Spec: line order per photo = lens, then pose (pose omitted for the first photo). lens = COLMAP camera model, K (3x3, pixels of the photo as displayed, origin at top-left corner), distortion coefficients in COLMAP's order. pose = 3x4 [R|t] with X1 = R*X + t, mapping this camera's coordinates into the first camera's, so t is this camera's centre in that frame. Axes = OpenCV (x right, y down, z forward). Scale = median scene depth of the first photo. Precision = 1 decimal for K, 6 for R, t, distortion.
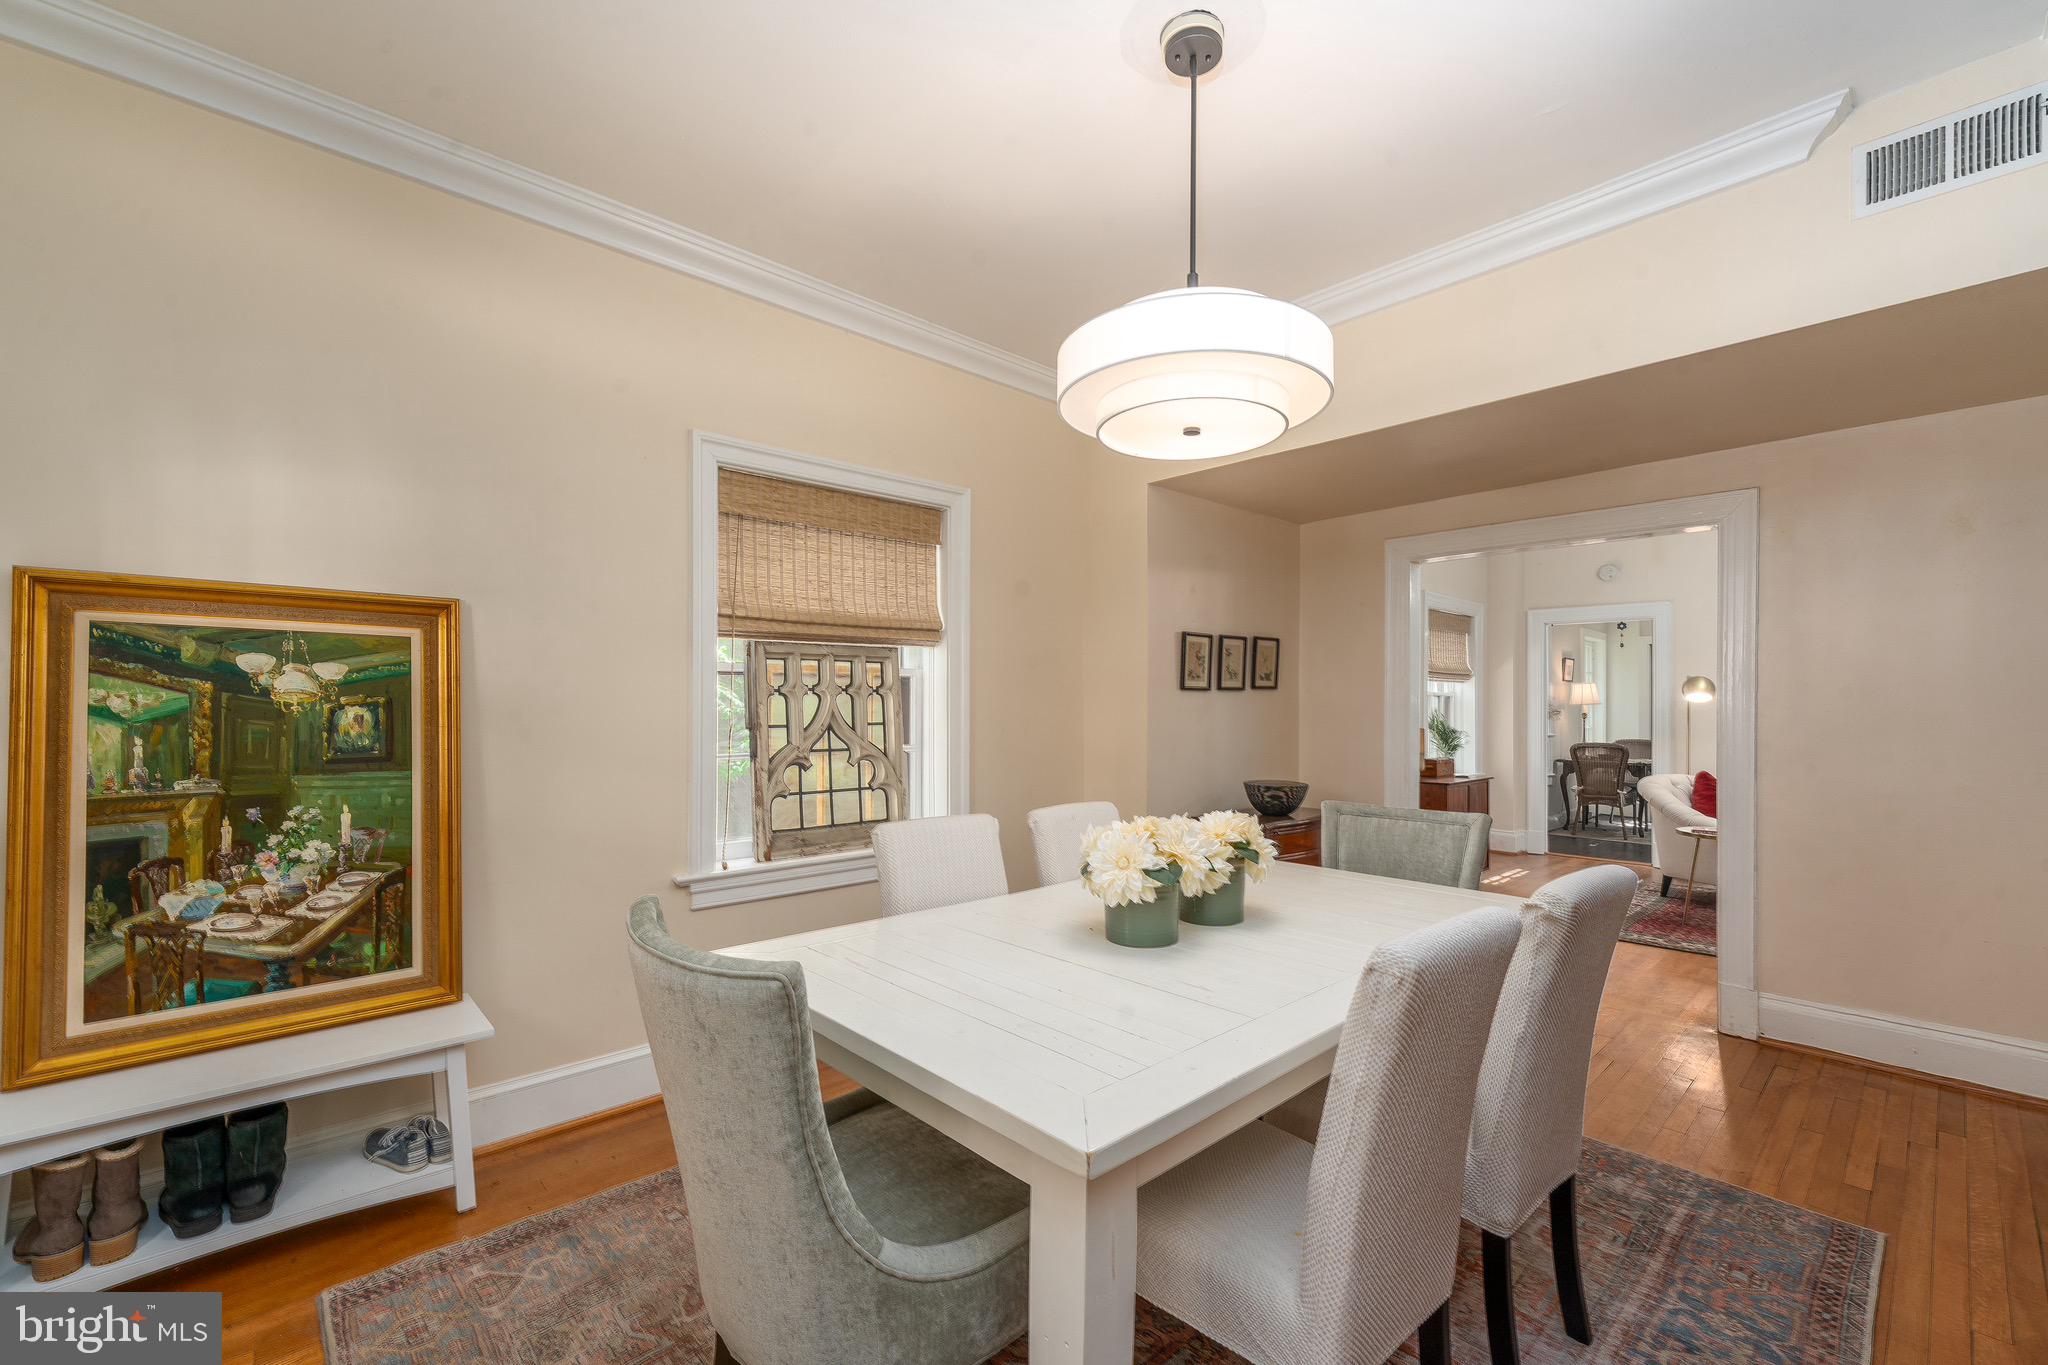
lens RADIAL K [[848.9, 0, 1012.4], [0, 848.9, 705.5], [0, 0, 1]] dist [0.001621, -0.000018]
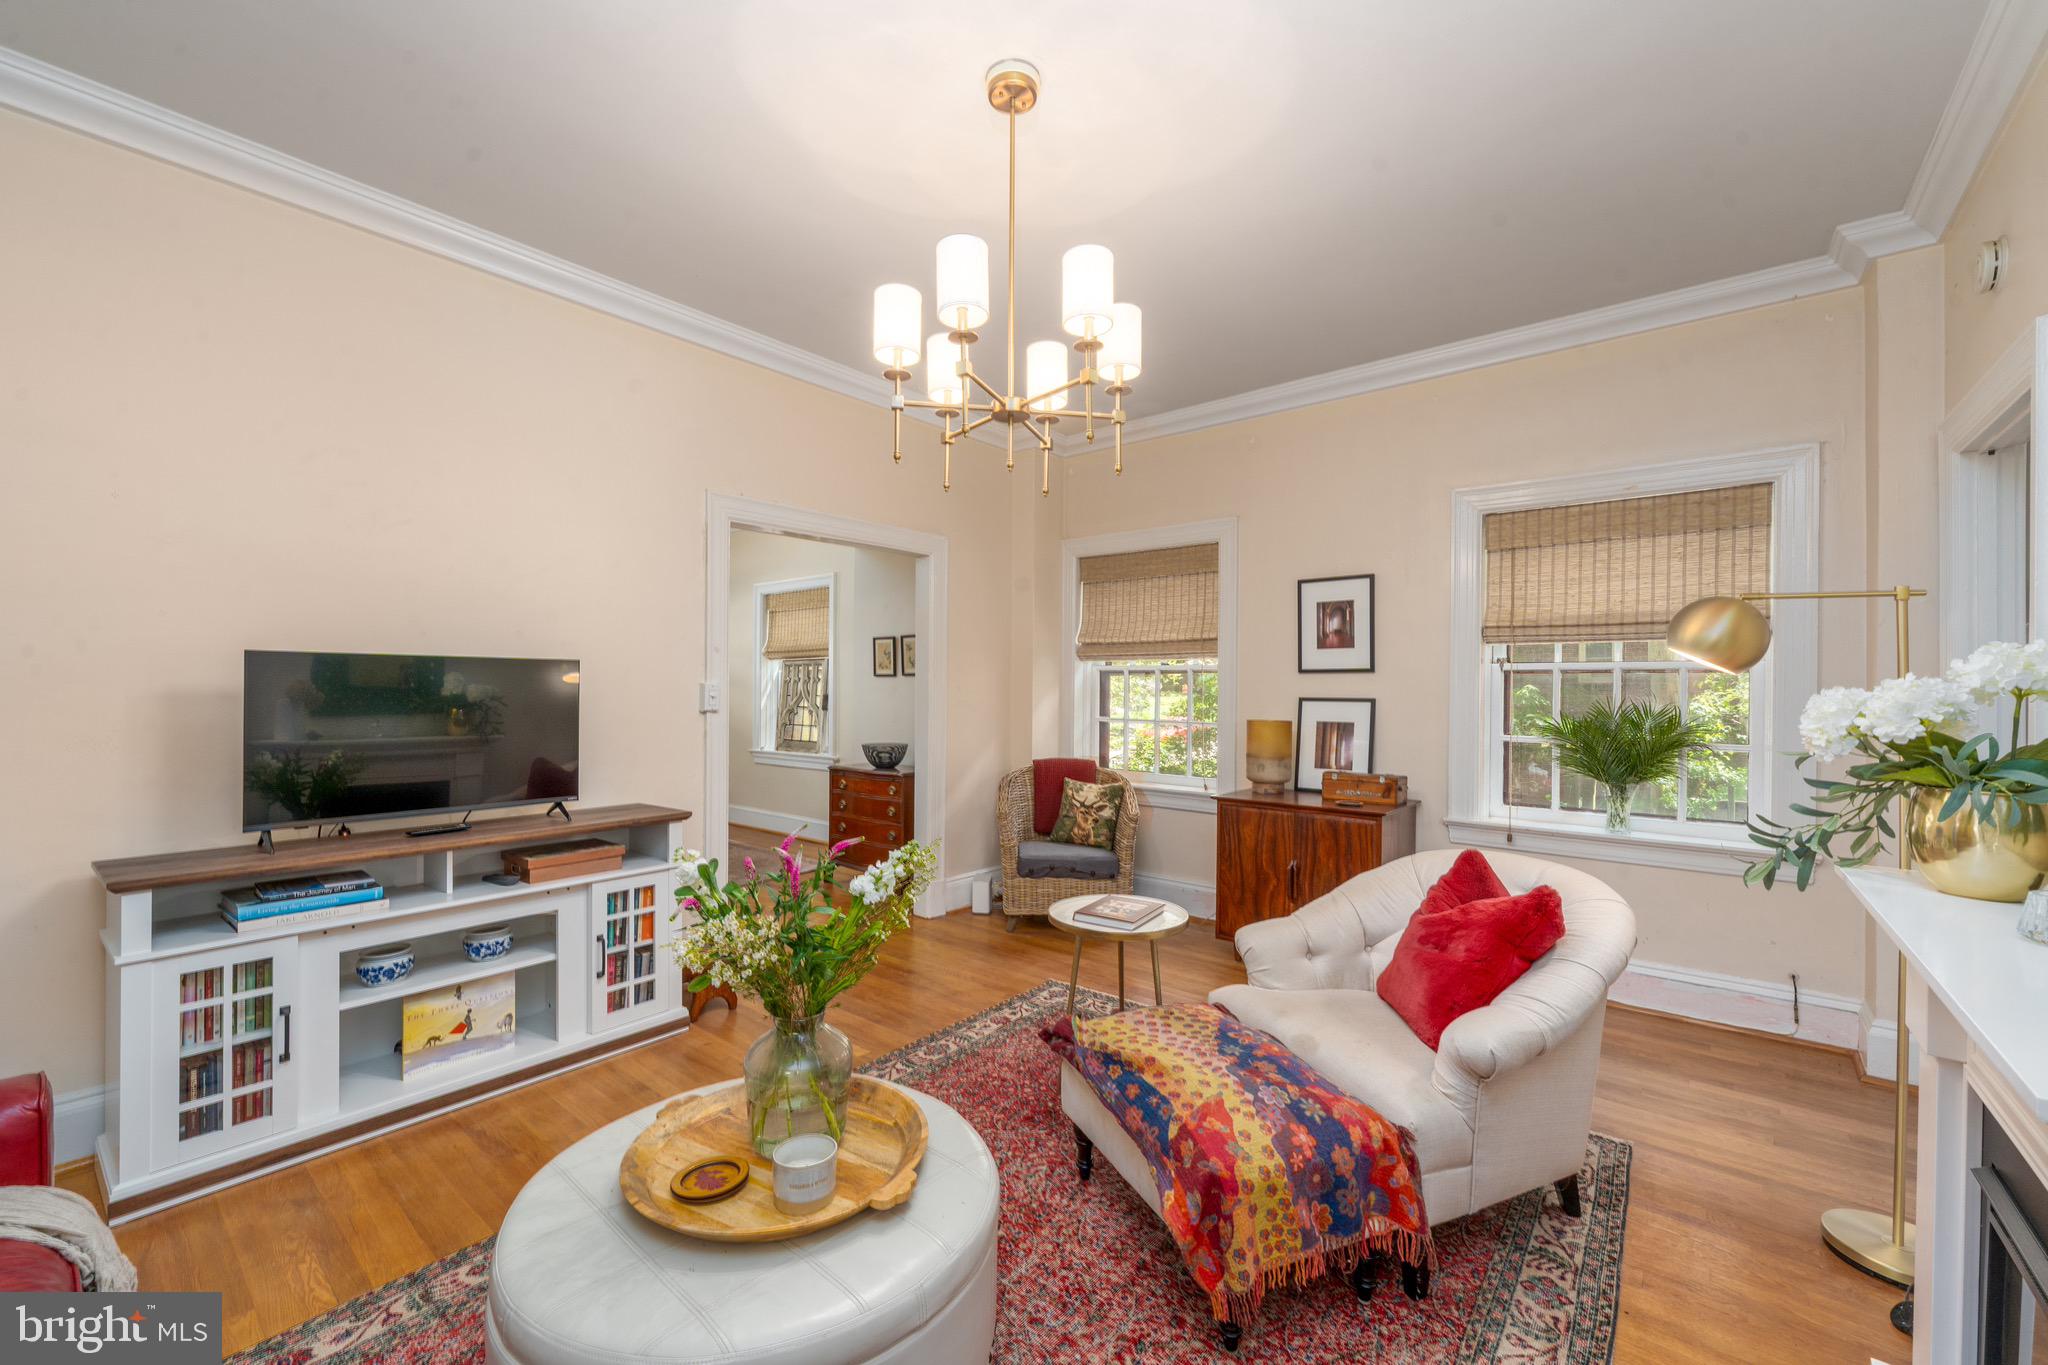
lens RADIAL K [[845.2, 0, 1023.4], [0, 845.2, 692.7], [0, 0, 1]] dist [-0.000173, -0.000188]
pose [[0.123061, 0.001710, -0.992398, 2.157848], [-0.009760, 0.999952, 0.000513, 0.009552], [0.992351, 0.009623, 0.123072, 1.361642]]
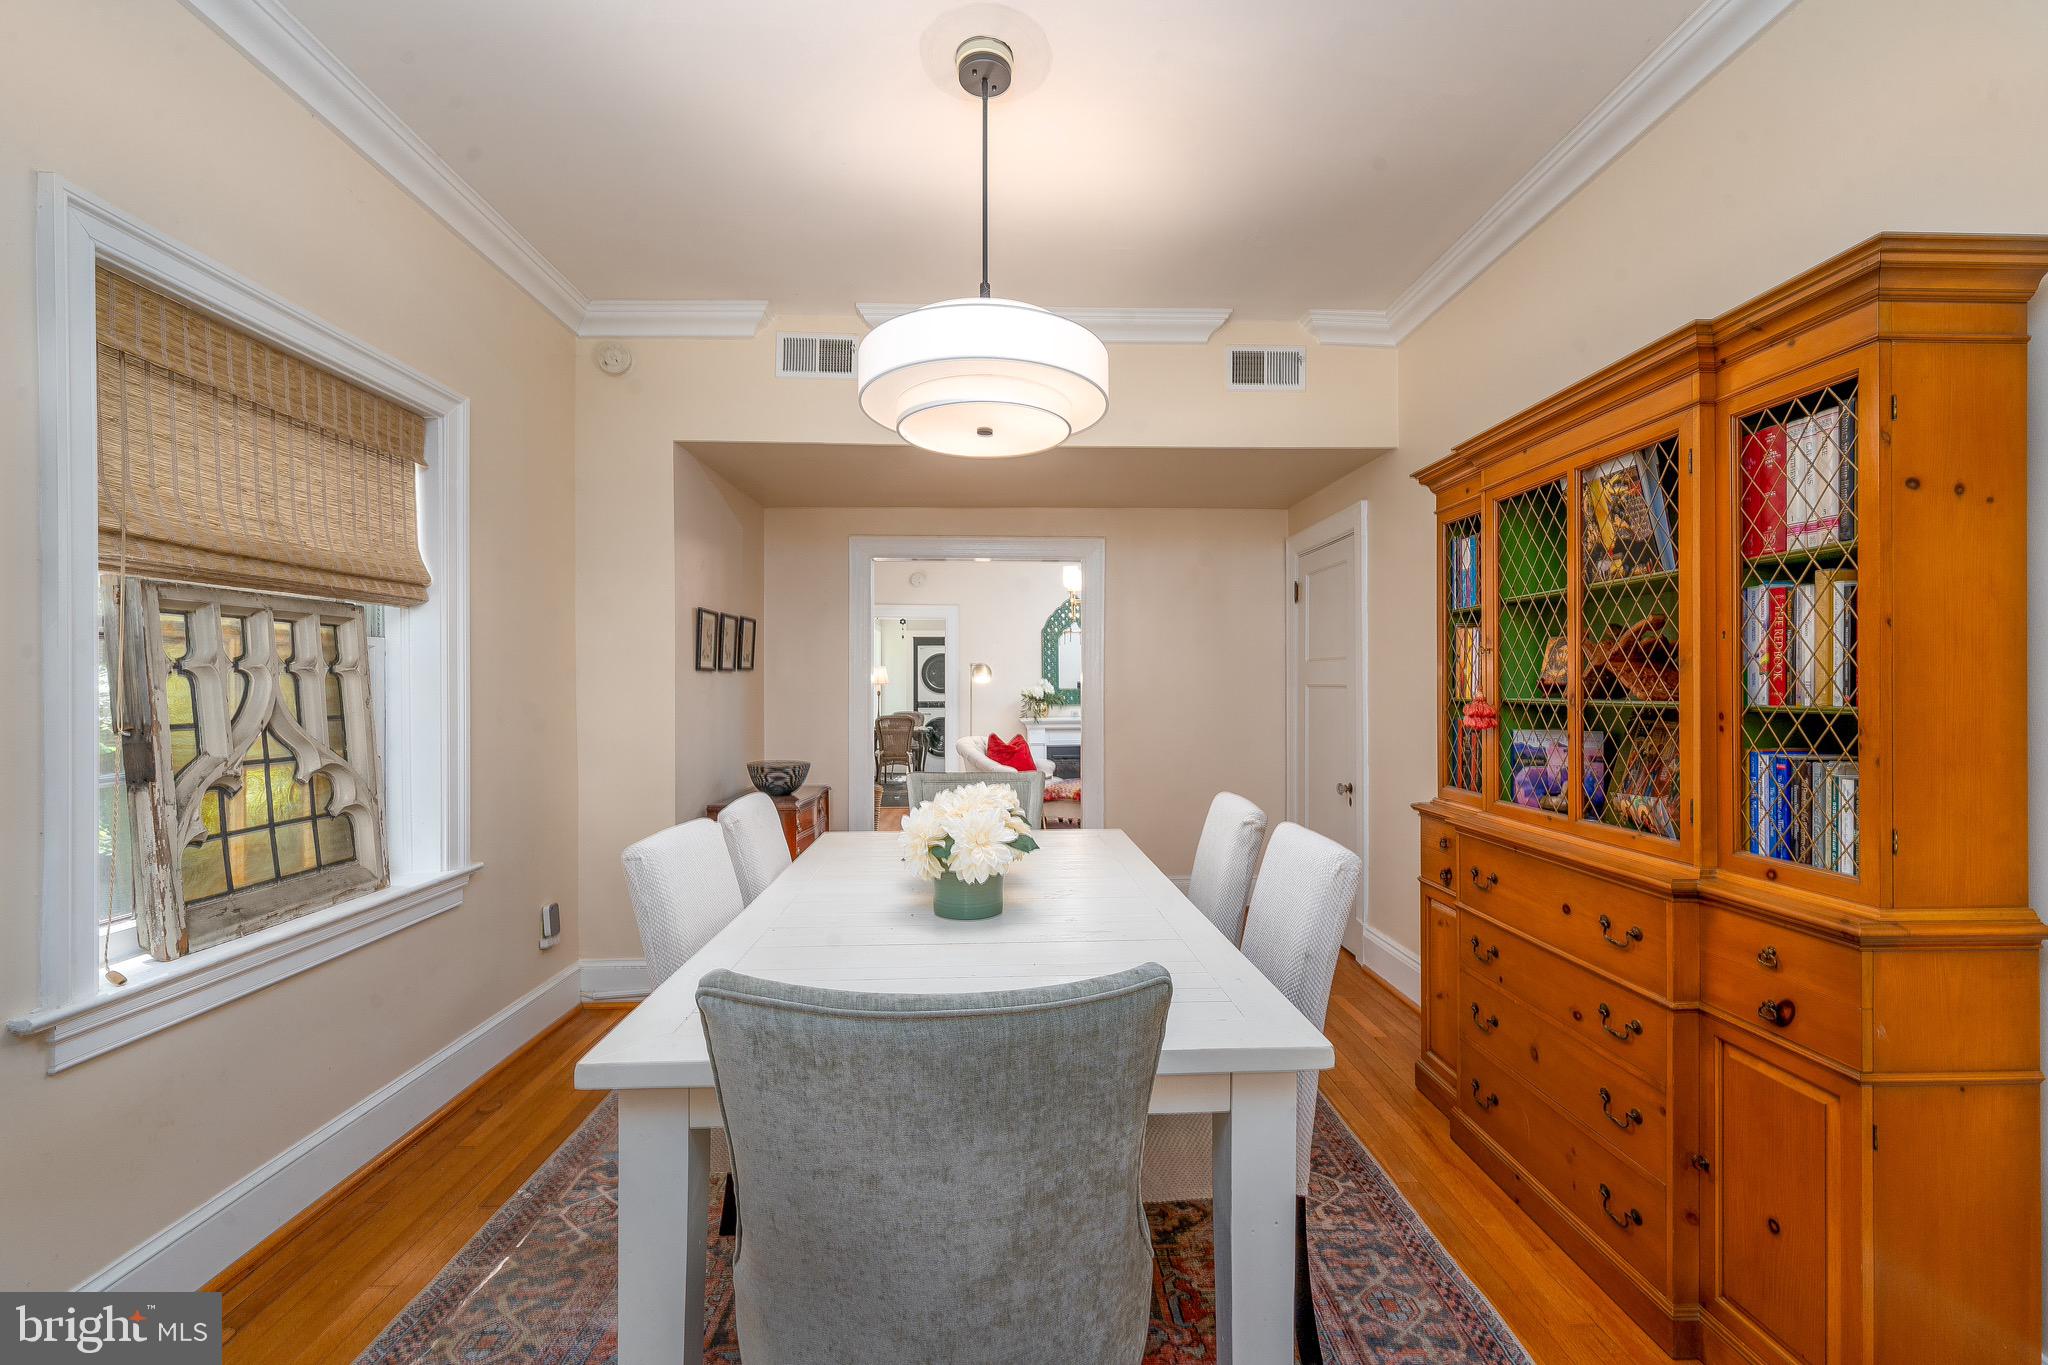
lens RADIAL K [[845.2, 0, 1023.4], [0, 845.2, 692.7], [0, 0, 1]] dist [-0.000173, -0.000188]
pose [[0.639901, -0.010297, 0.768389, -0.353014], [0.003216, 0.999937, 0.010722, -0.003479], [-0.768451, -0.004389, 0.639894, 0.171617]]
